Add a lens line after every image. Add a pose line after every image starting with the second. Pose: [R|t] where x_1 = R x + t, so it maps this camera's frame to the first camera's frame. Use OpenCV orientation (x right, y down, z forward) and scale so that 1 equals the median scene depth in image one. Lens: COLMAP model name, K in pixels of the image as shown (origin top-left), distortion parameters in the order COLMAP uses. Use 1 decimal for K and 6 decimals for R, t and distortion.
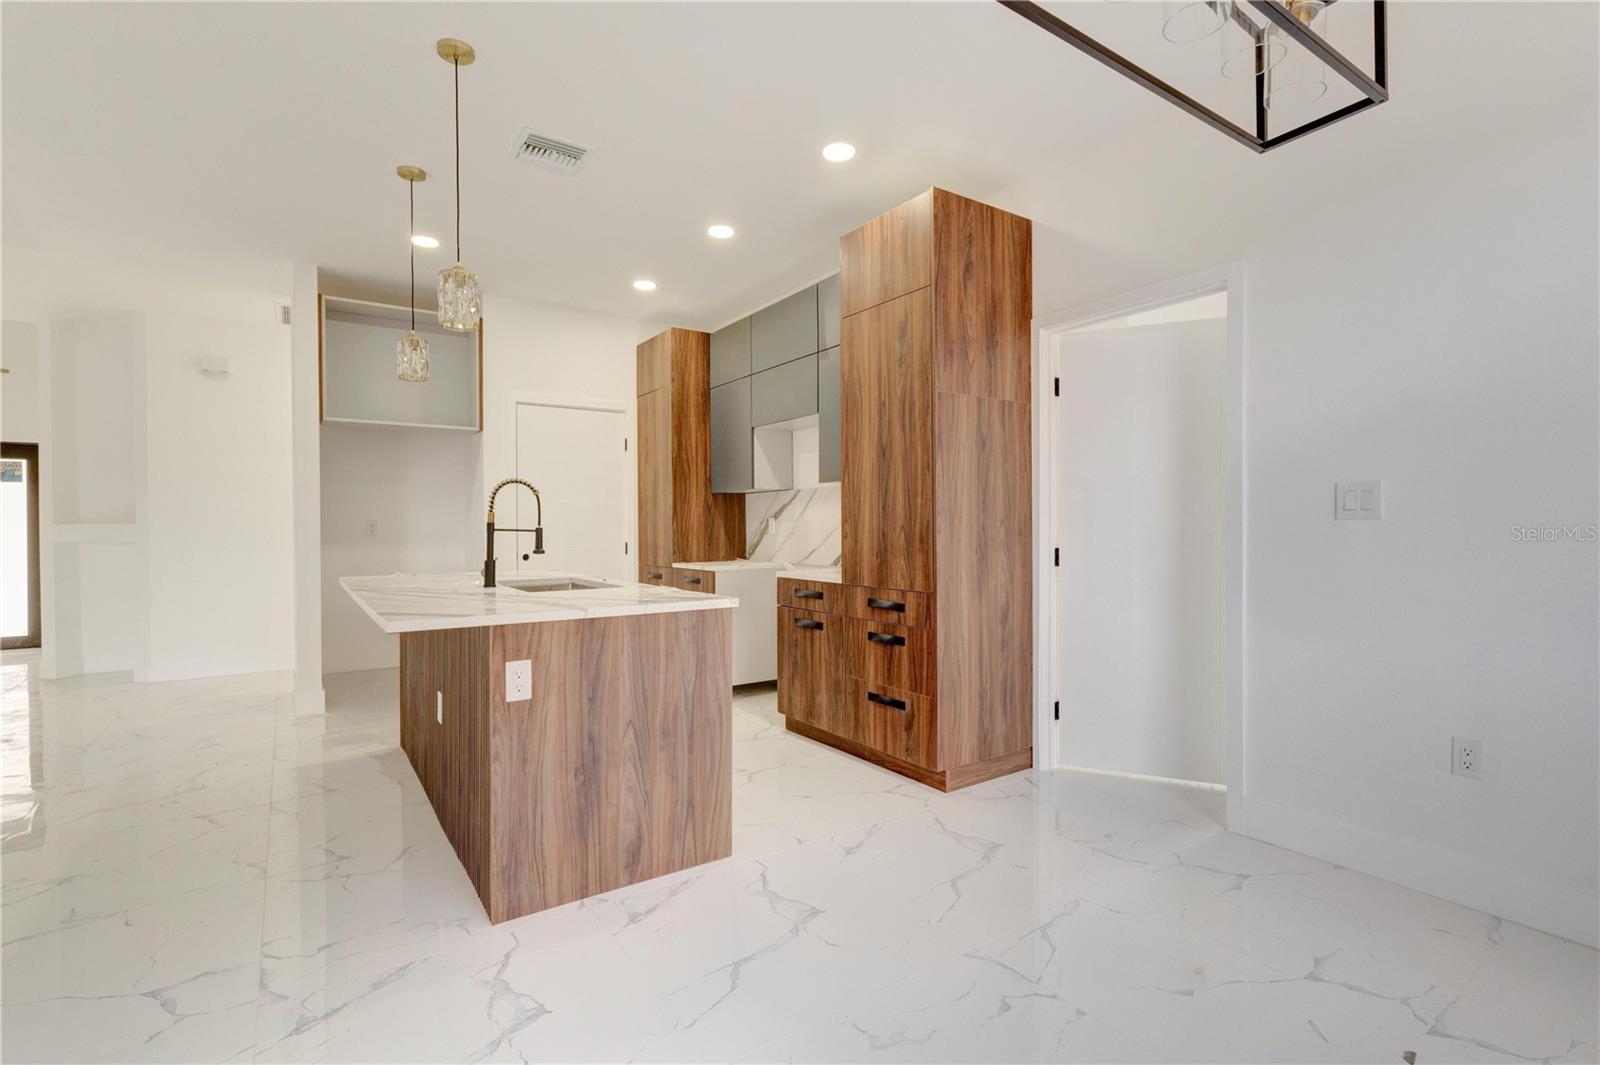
lens RADIAL K [[750.1, 0, 826.4], [0, 750.1, 531.2], [0, 0, 1]] dist [-0.000303, 0.000033]
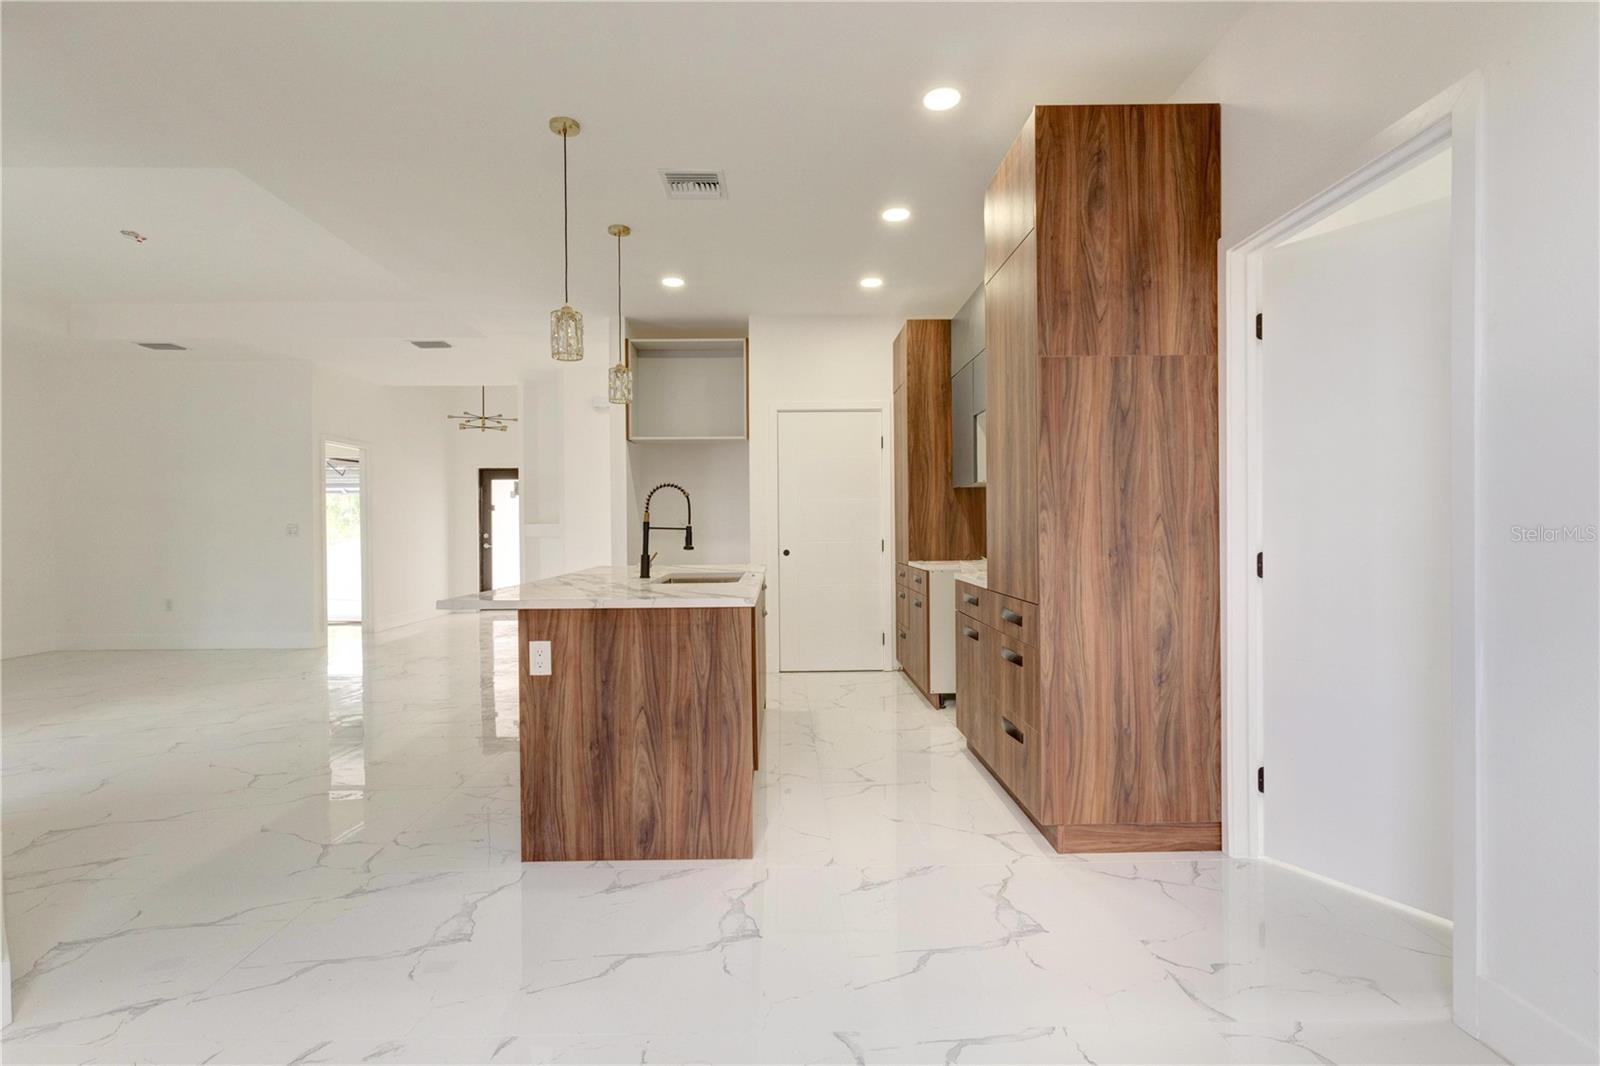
lens RADIAL K [[758.3, 0, 793.5], [0, 758.3, 531.4], [0, 0, 1]] dist [0.002271, 0.000131]
pose [[0.825311, 0.001361, -0.564677, 0.378241], [0.001478, 0.999988, 0.004571, -0.001660], [0.564677, -0.004606, 0.825299, 0.164036]]
